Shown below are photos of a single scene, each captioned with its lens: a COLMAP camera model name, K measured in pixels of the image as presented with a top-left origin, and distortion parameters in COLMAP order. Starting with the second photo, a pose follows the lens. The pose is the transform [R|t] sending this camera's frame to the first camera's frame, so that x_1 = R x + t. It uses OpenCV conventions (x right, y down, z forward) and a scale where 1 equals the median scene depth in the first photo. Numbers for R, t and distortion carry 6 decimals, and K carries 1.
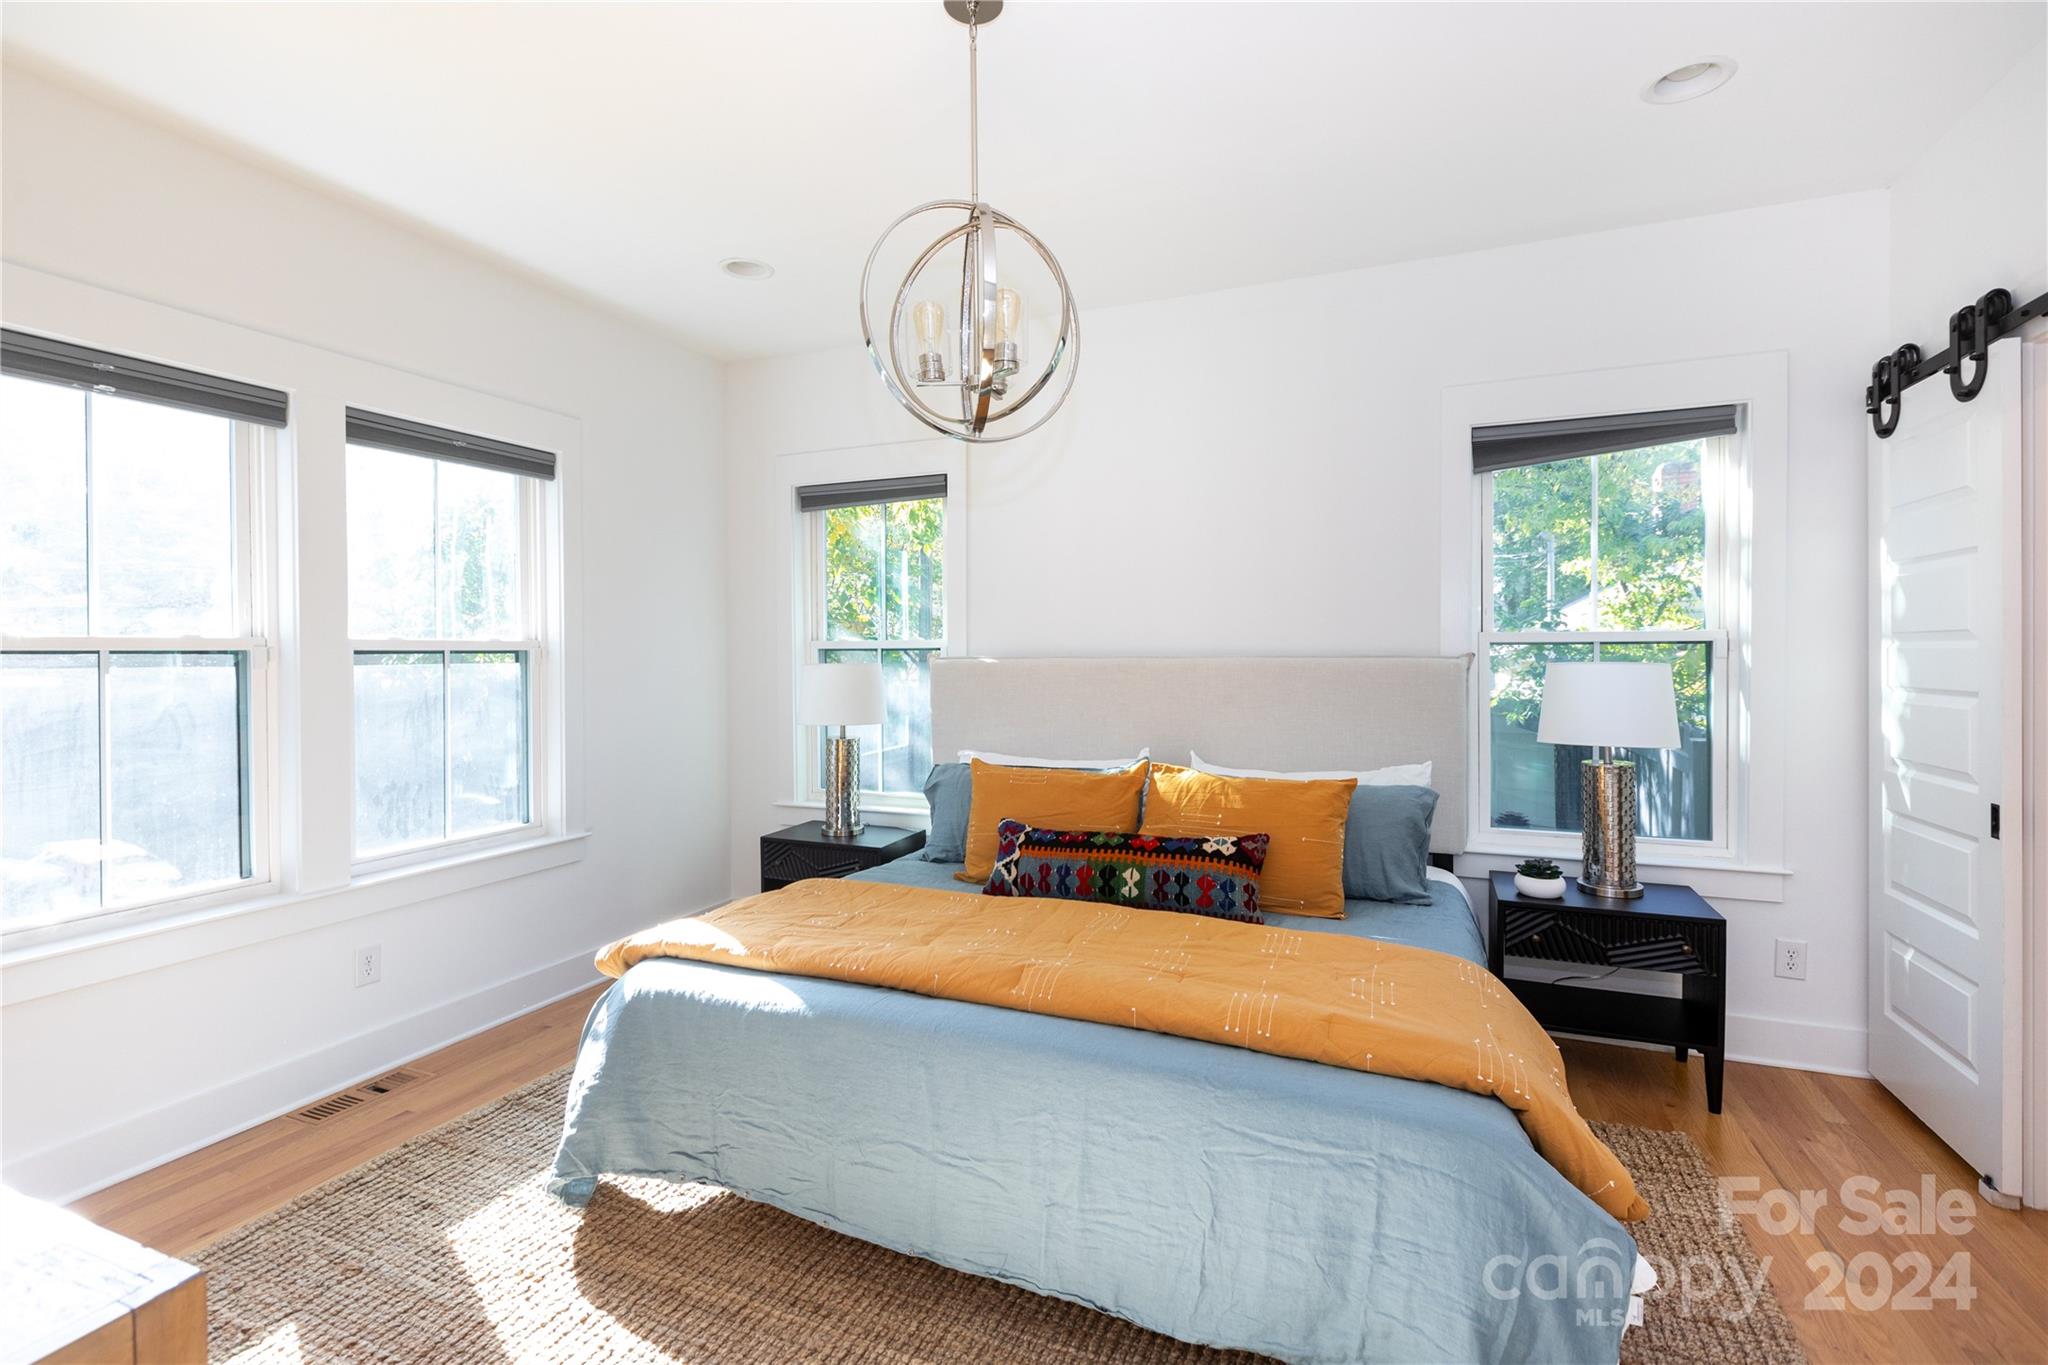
lens RADIAL K [[924.5, 0, 987.3], [0, 924.5, 649.0], [0, 0, 1]] dist [-0.004864, 0.001149]
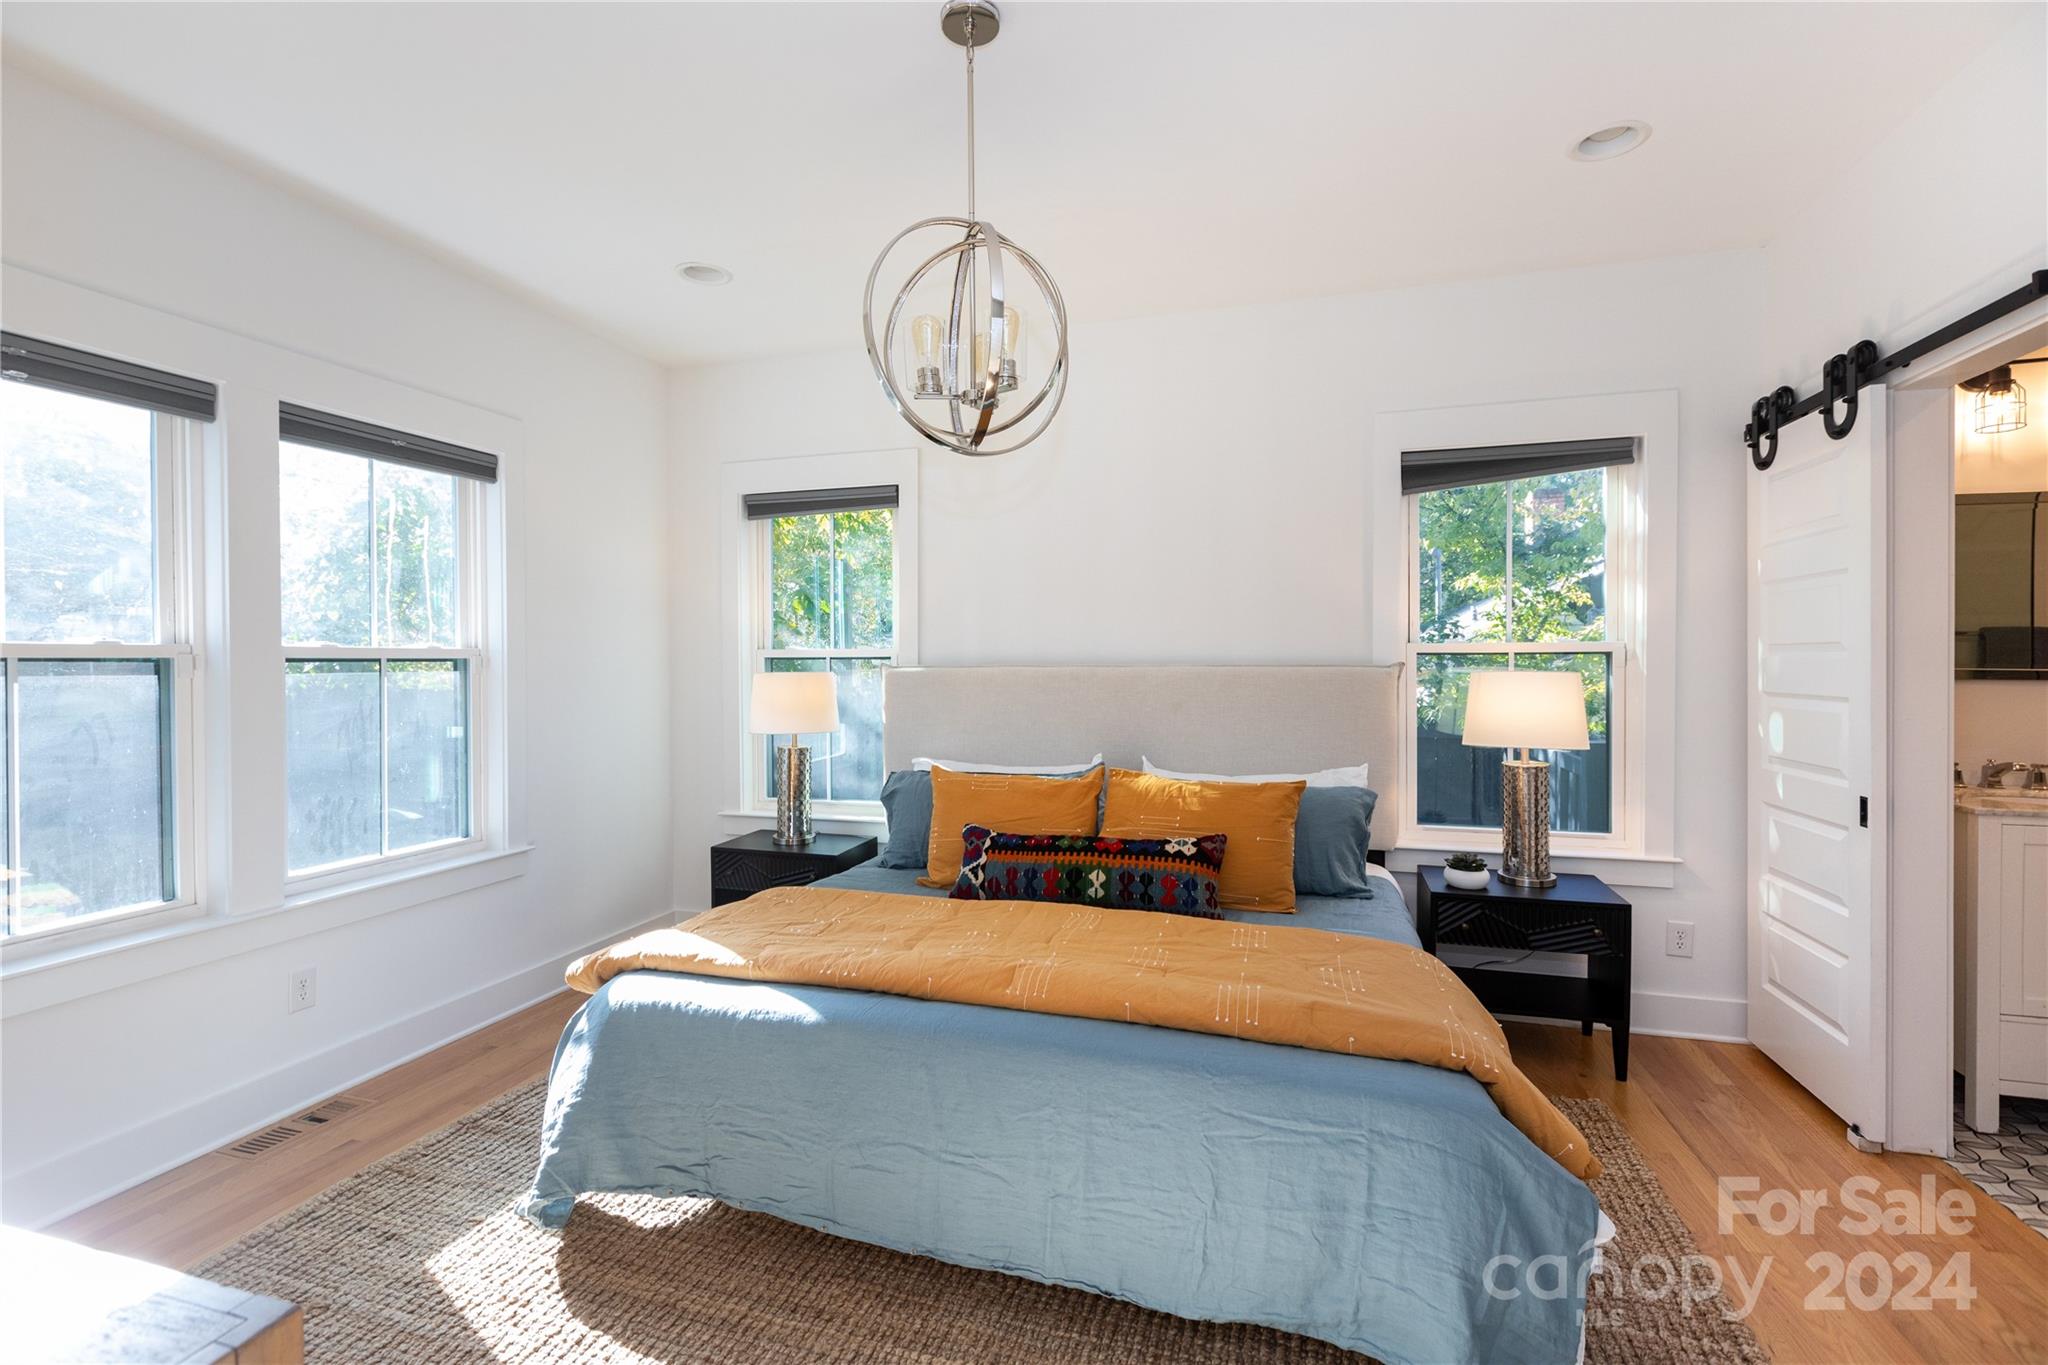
lens RADIAL K [[924.5, 0, 916.1], [0, 924.5, 658.6], [0, 0, 1]] dist [-0.004864, 0.001149]
pose [[0.995047, 0.001537, 0.099394, -0.156057], [-0.001523, 0.999999, -0.000220, 0.001313], [-0.099395, 0.000067, 0.995048, -0.009630]]
